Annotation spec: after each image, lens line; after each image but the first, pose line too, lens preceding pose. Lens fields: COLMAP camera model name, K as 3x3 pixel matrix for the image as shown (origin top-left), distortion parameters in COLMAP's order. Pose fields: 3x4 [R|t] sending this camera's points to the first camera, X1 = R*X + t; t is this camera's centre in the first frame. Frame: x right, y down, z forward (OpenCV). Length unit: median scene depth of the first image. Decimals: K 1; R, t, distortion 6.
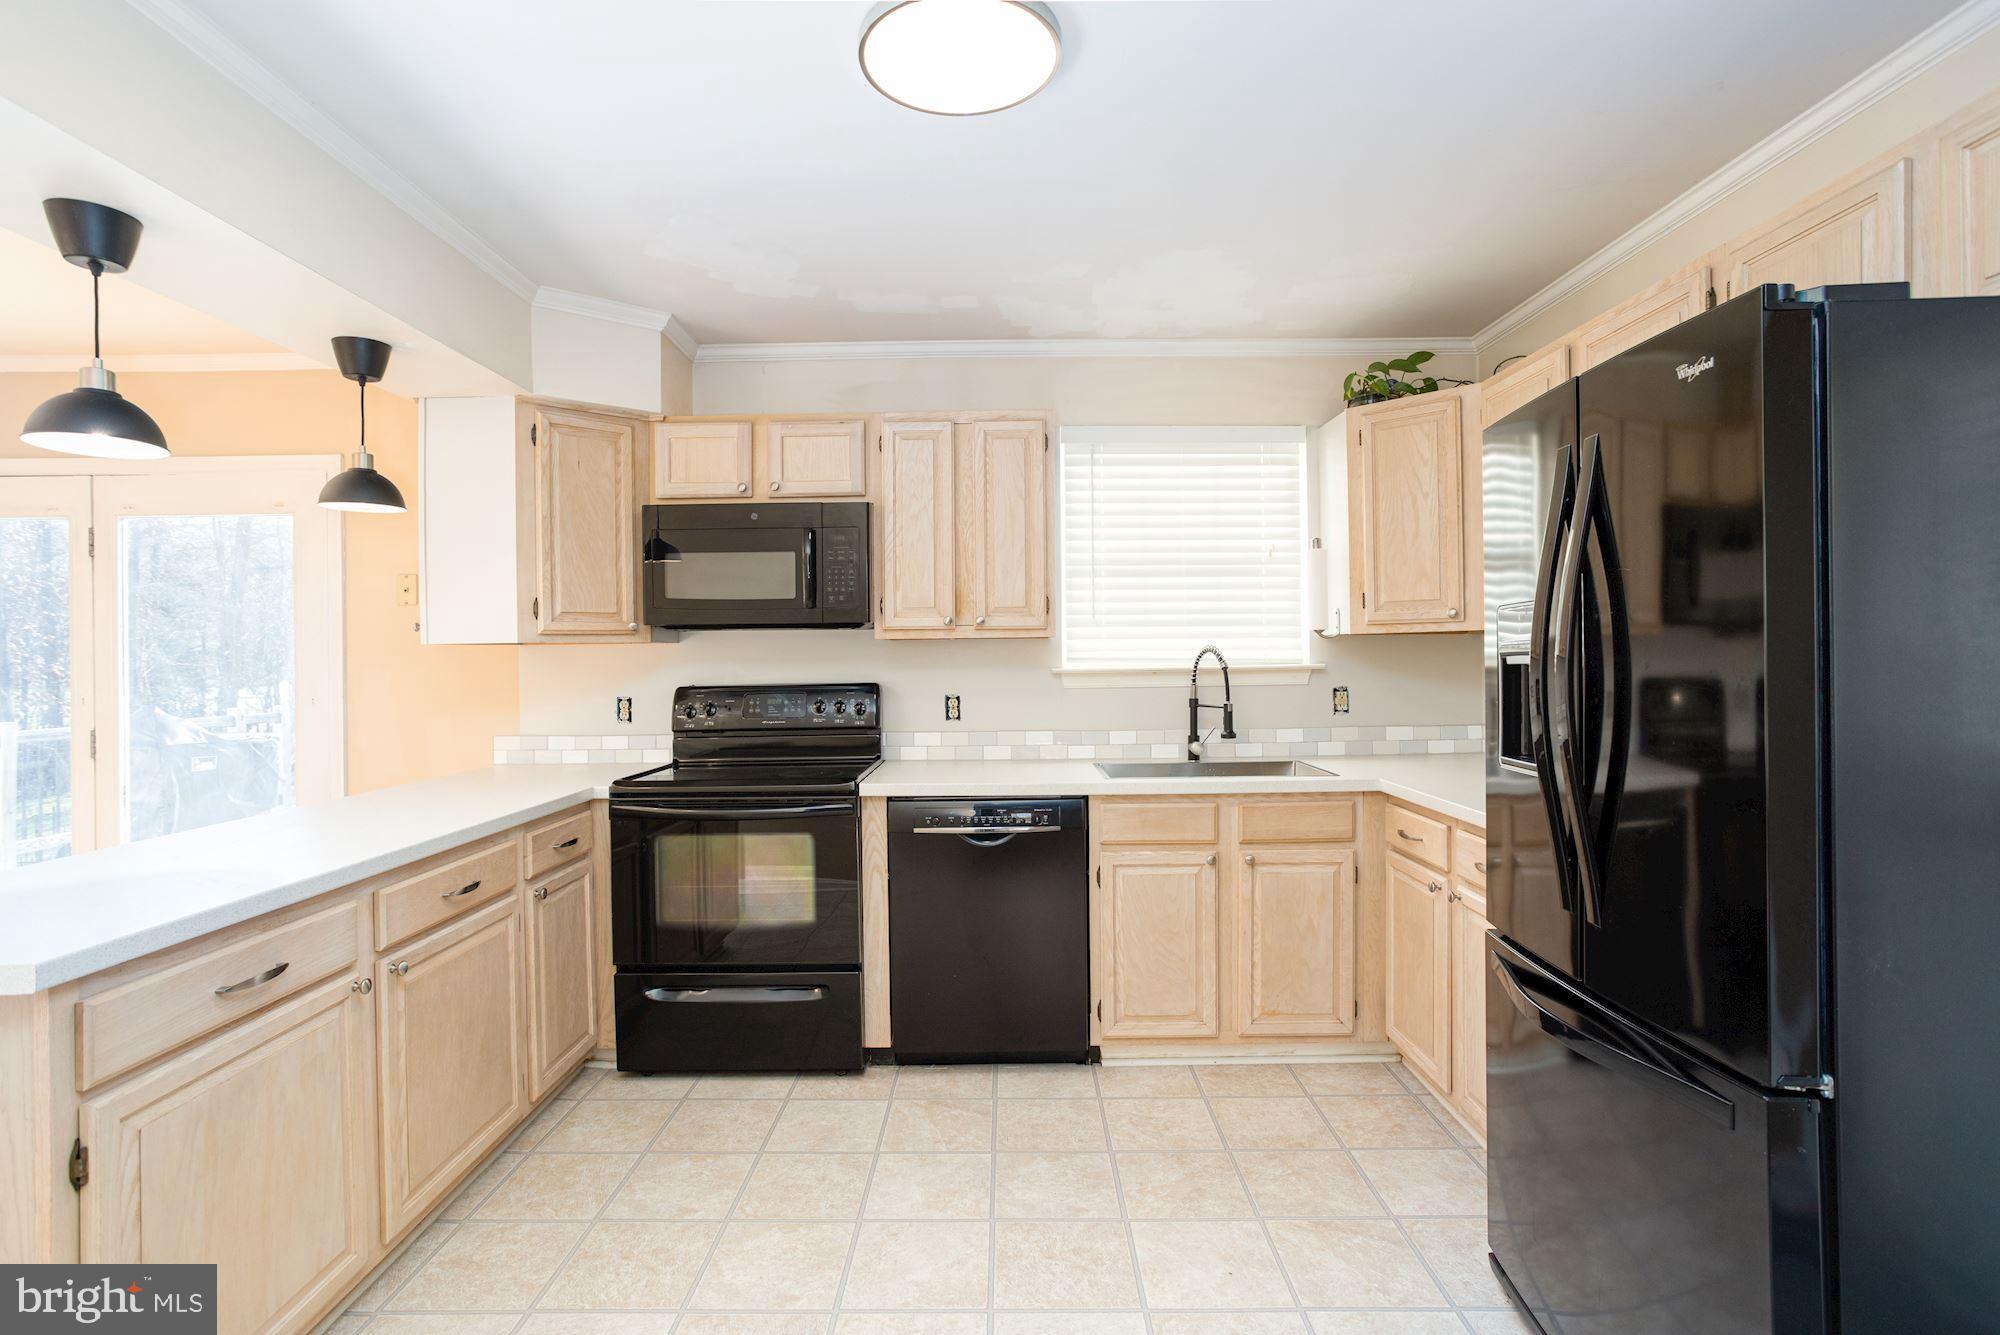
lens RADIAL K [[962.1, 0, 1000.7], [0, 962.1, 655.4], [0, 0, 1]] dist [-0.056325, 0.036543]
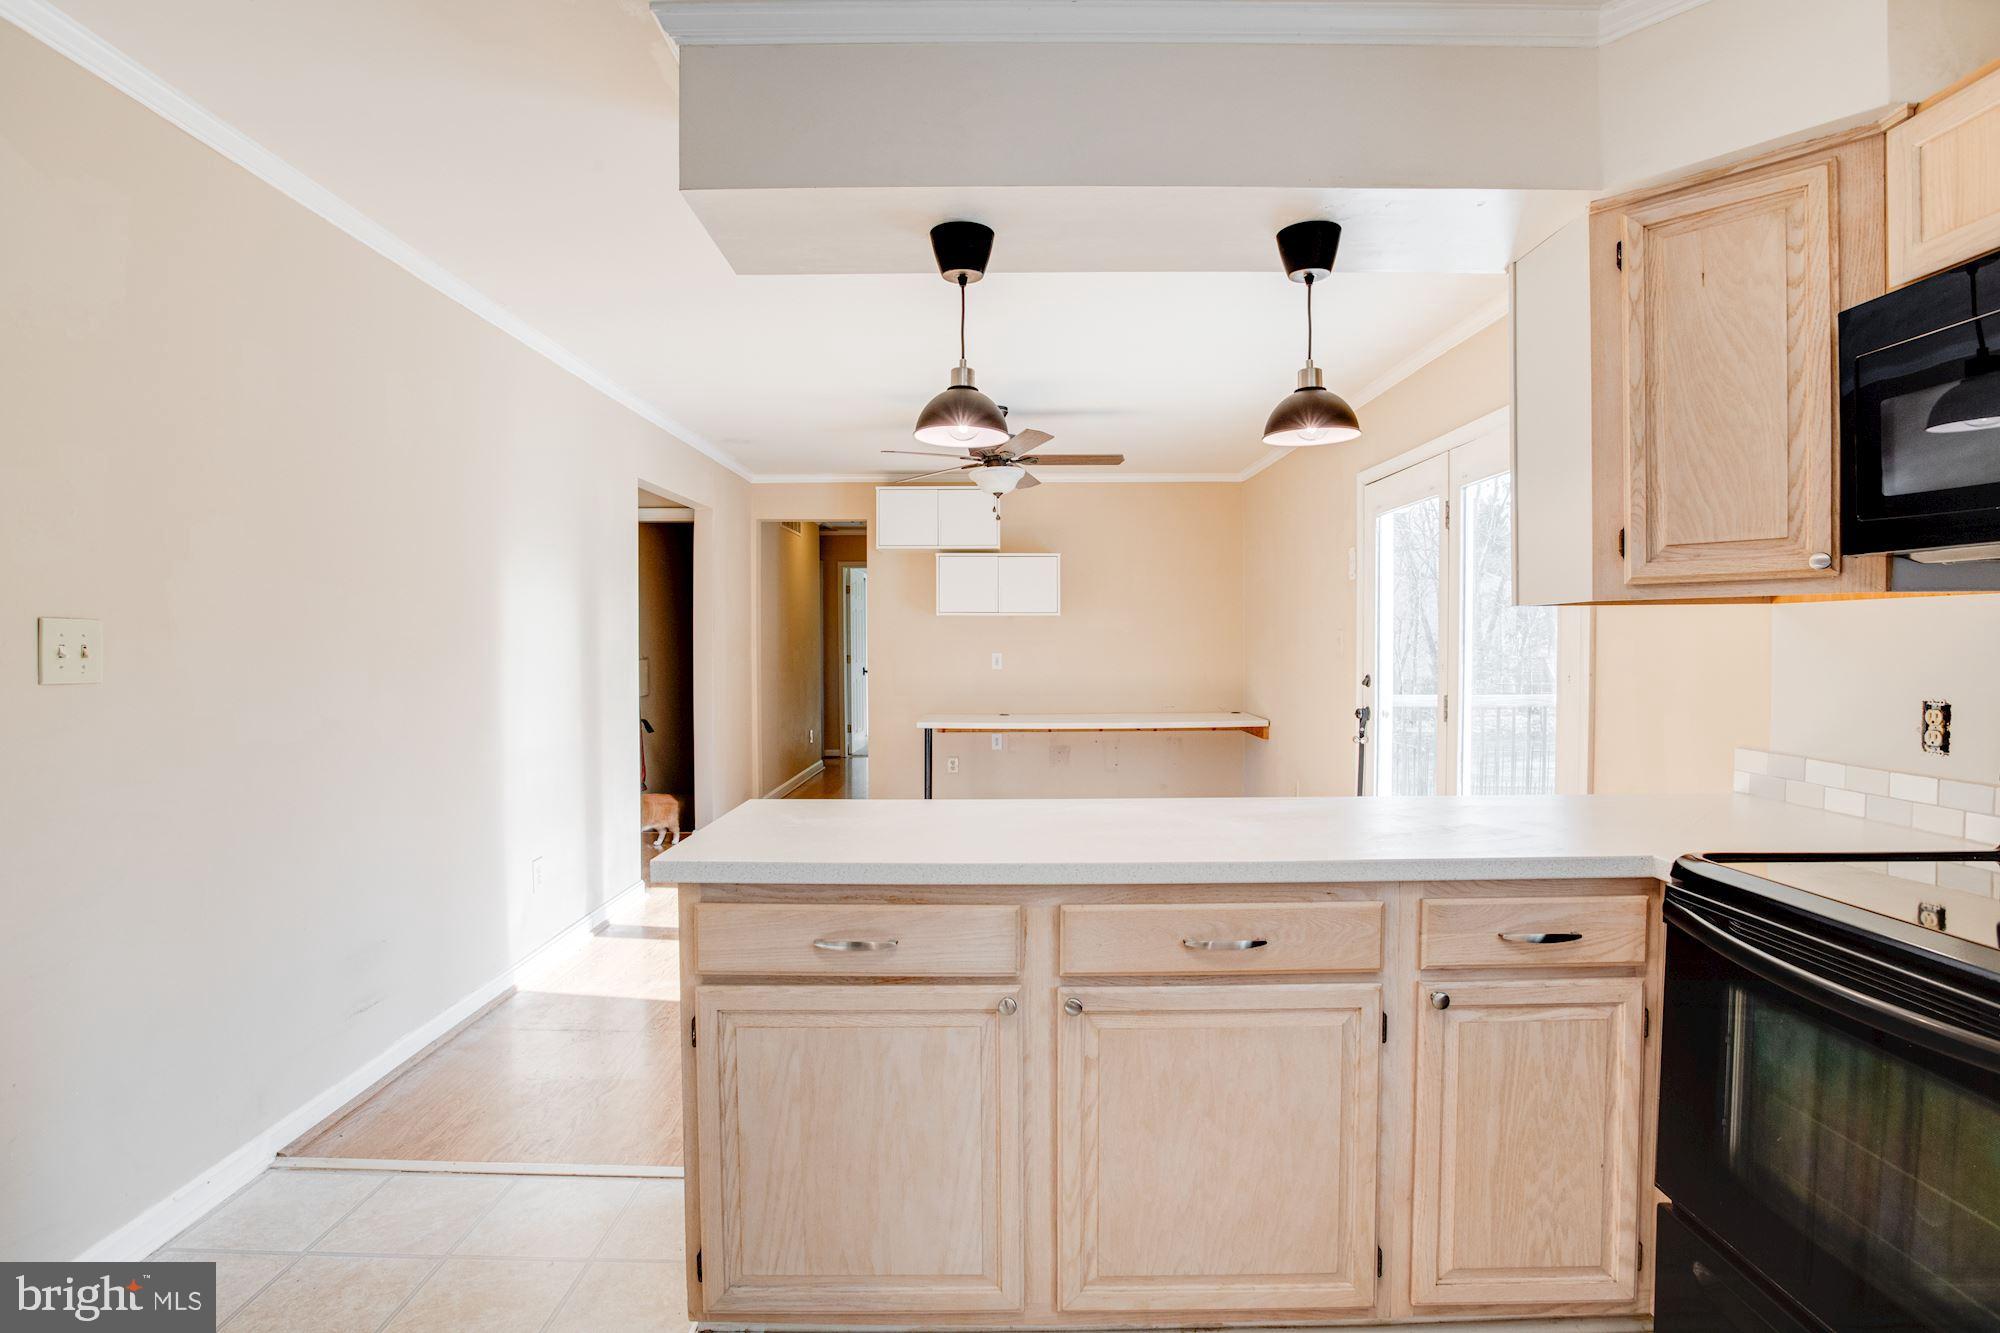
lens RADIAL K [[978.4, 0, 1001.9], [0, 978.4, 658.3], [0, 0, 1]] dist [-0.067385, 0.025957]
pose [[-0.002311, 0.031387, -0.999505, 0.117695], [0.005614, 0.999492, 0.031373, 0.002656], [0.999982, -0.005539, -0.002486, 0.577286]]
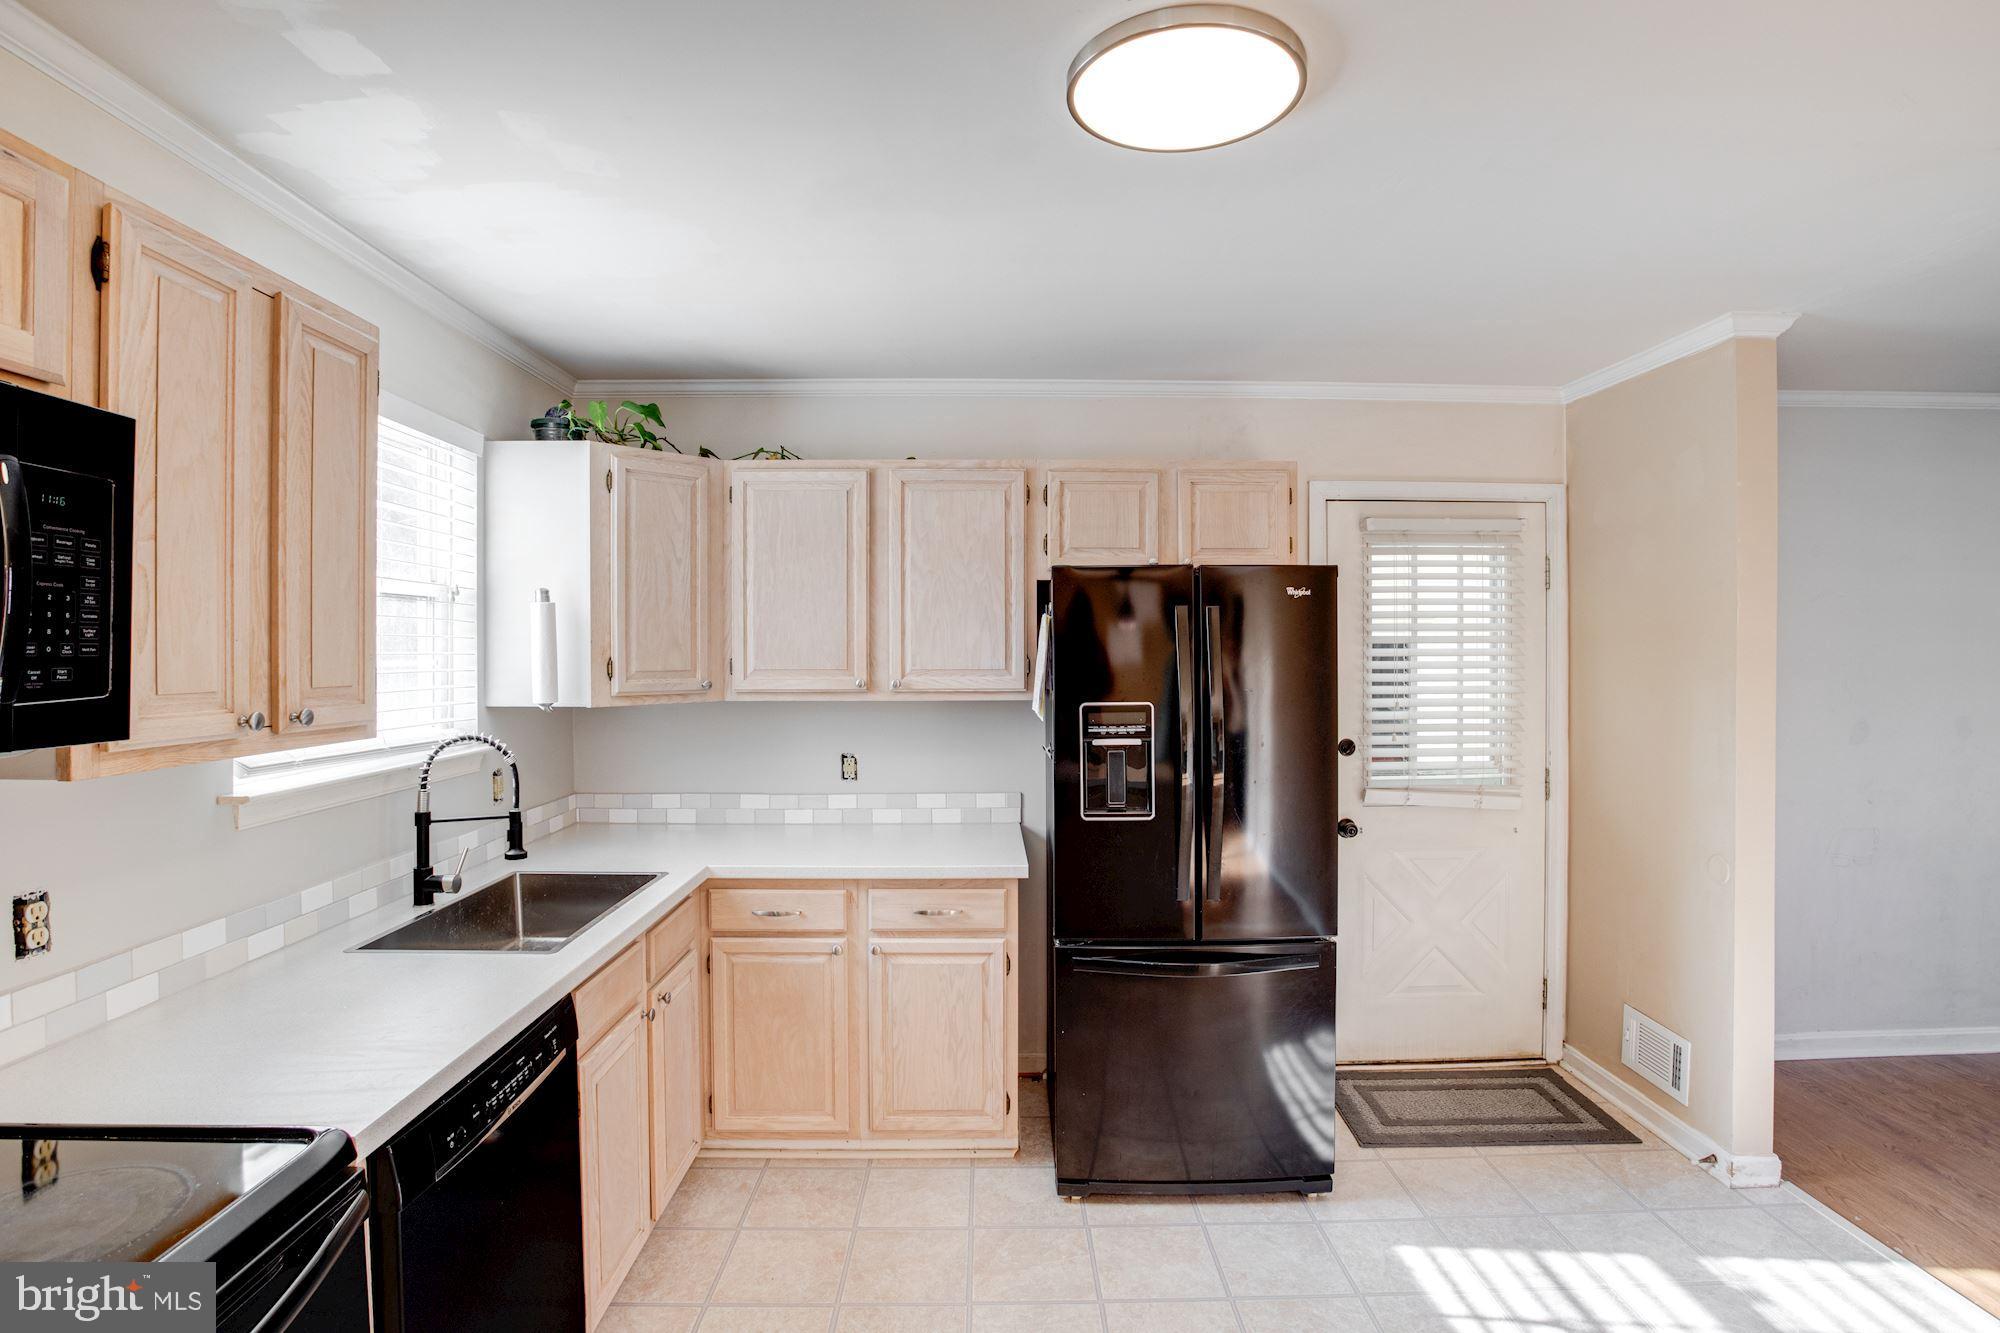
lens RADIAL K [[978.4, 0, 1001.9], [0, 978.4, 658.3], [0, 0, 1]] dist [-0.067385, 0.025957]
pose [[-0.021098, 0.003526, 0.999771, -0.521643], [0.000633, 0.999994, -0.003514, -0.065553], [-0.999777, 0.000559, -0.021100, 0.680894]]
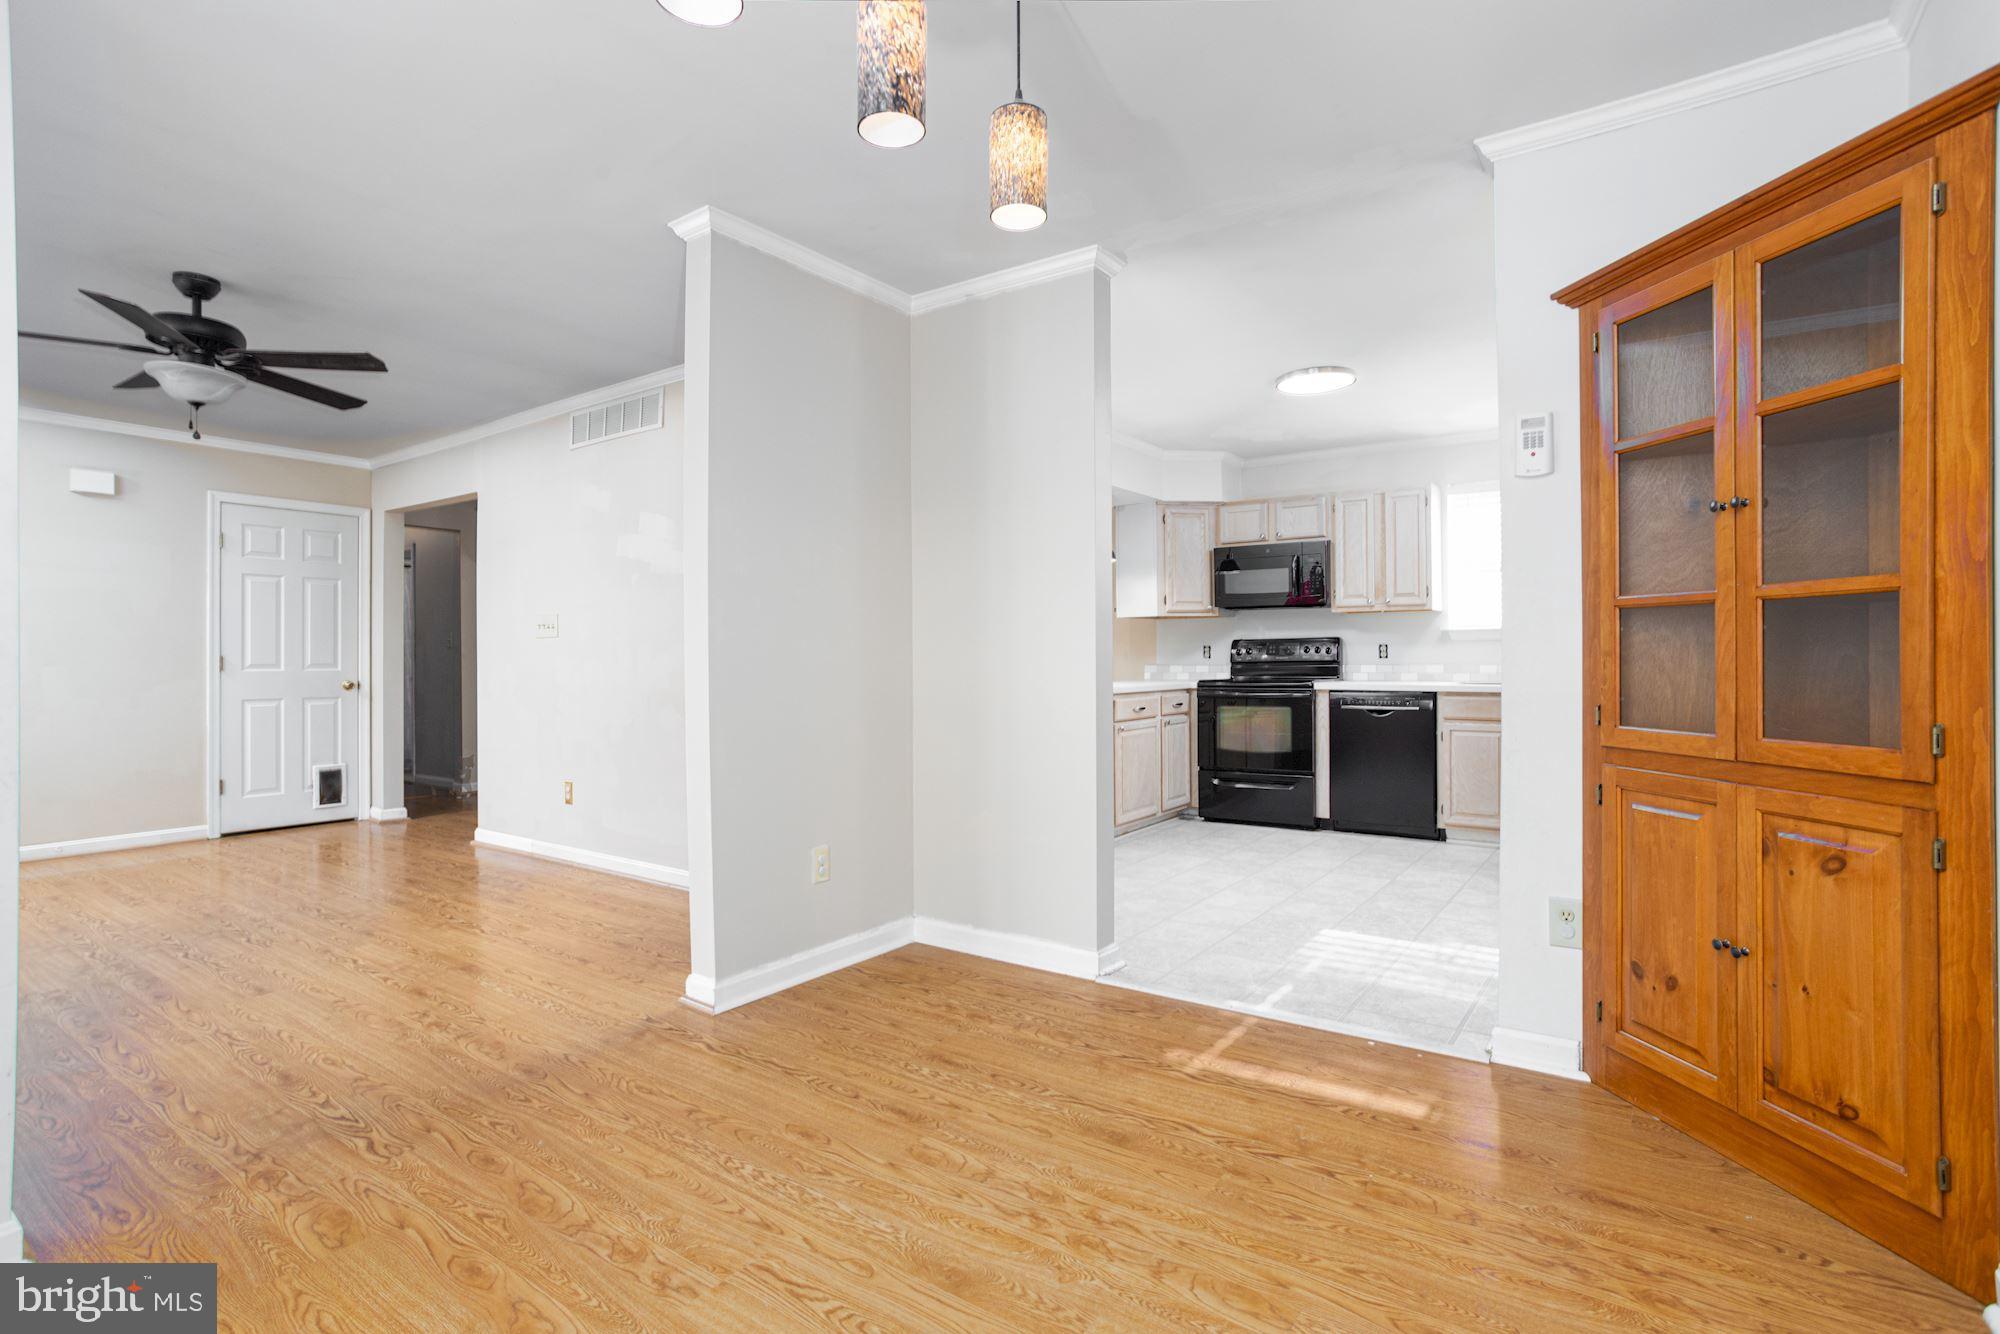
lens RADIAL K [[962.1, 0, 1000.7], [0, 962.1, 654.9], [0, 0, 1]] dist [-0.056325, 0.036543]
pose [[0.816736, 0.003263, -0.577002, 0.440319], [-0.000373, 0.999987, 0.005127, 0.060071], [0.577012, -0.003972, 0.816726, -0.945442]]
